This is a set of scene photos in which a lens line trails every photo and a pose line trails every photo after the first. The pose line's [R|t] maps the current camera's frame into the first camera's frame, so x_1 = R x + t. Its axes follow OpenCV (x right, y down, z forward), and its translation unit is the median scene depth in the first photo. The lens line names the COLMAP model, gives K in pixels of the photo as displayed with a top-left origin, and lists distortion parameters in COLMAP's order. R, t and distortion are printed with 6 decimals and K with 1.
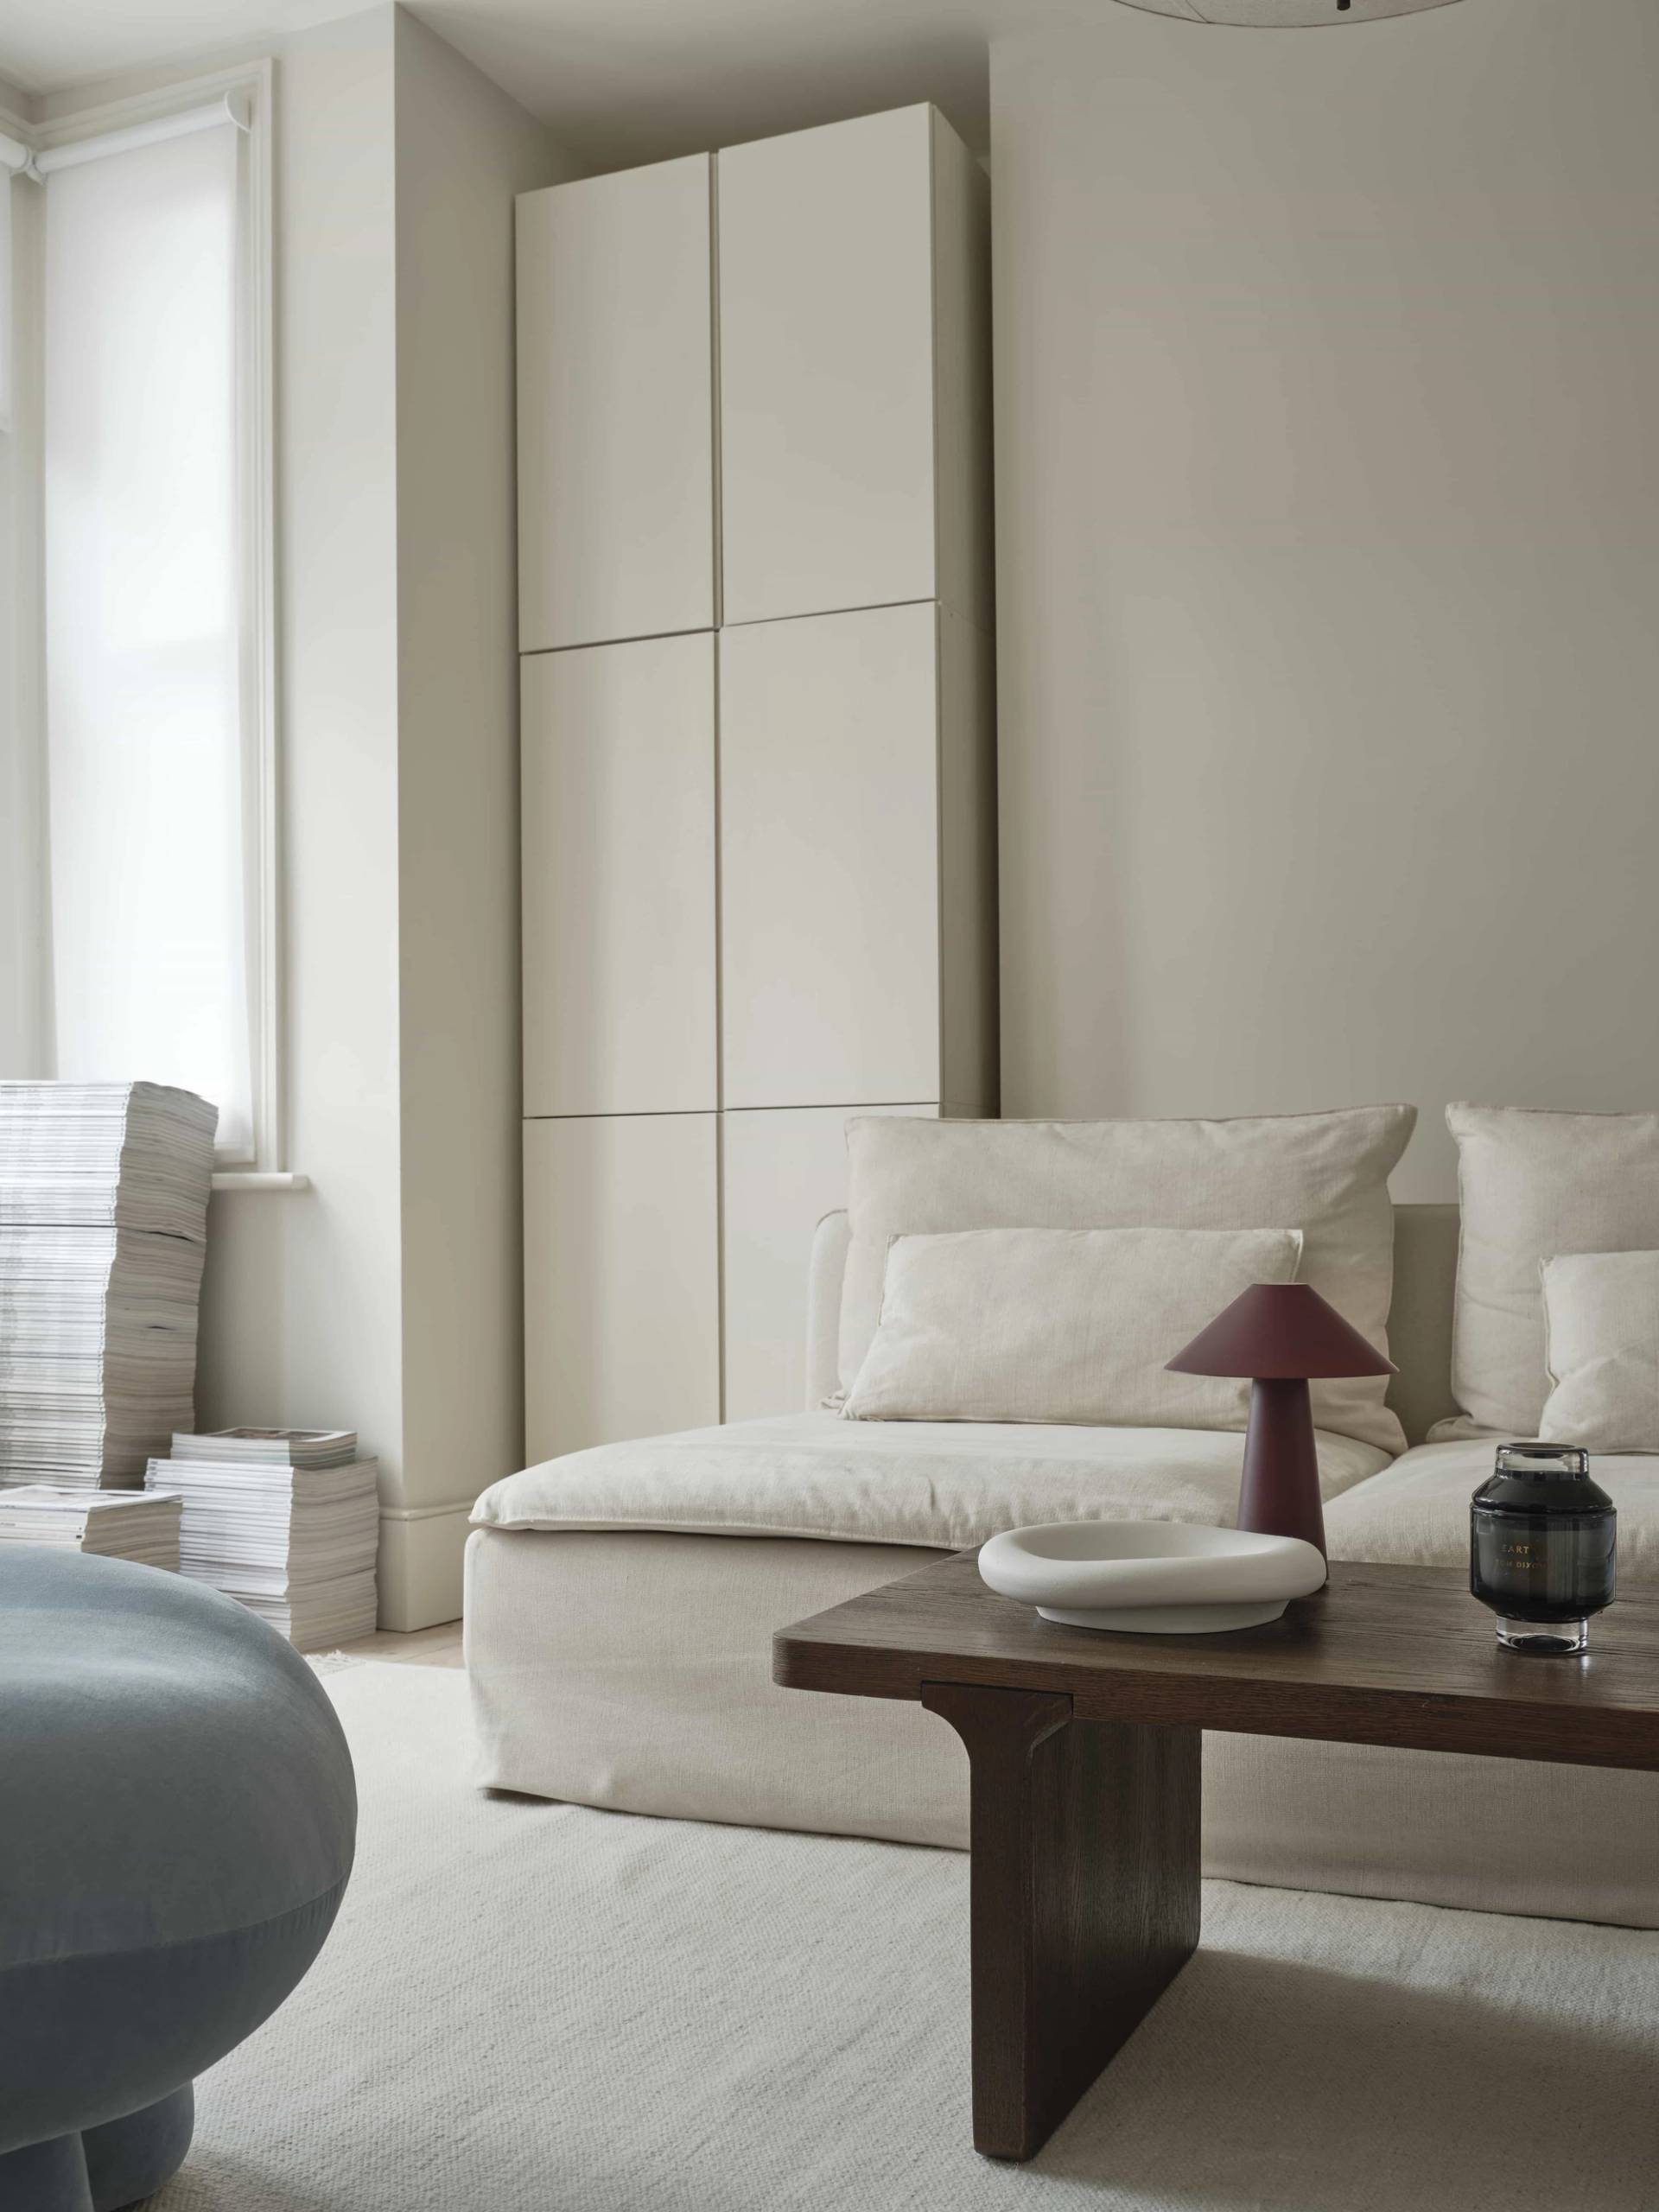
lens RADIAL K [[2259.2, 0, 828.4], [0, 2259.2, 1181.4], [0, 0, 1]] dist [-0.002706, -0.027654]
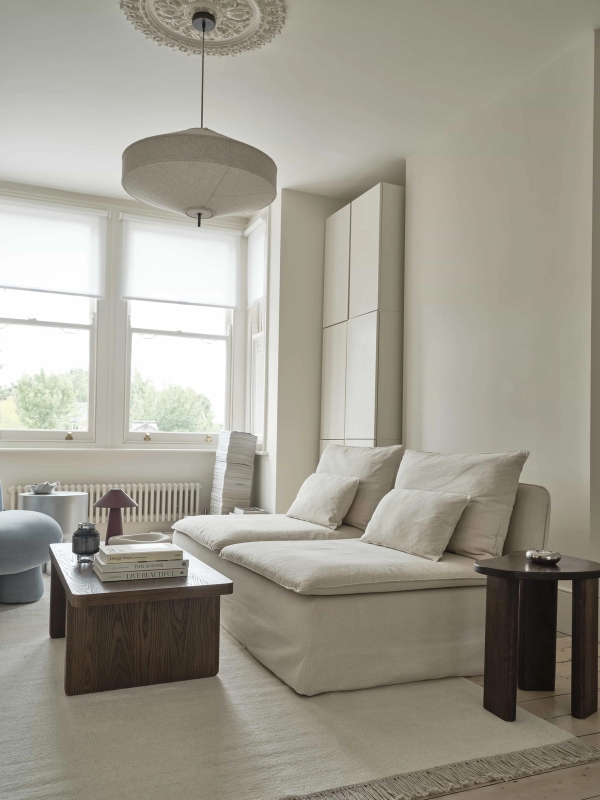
lens RADIAL K [[685.4, 0, 298.4], [0, 685.4, 419.1], [0, 0, 1]] dist [0.003462, -0.009360]
pose [[0.735912, 0.002895, -0.677071, 0.773305], [-0.020420, 0.999631, -0.017920, -0.047776], [0.676769, 0.027013, 0.735700, 0.045381]]
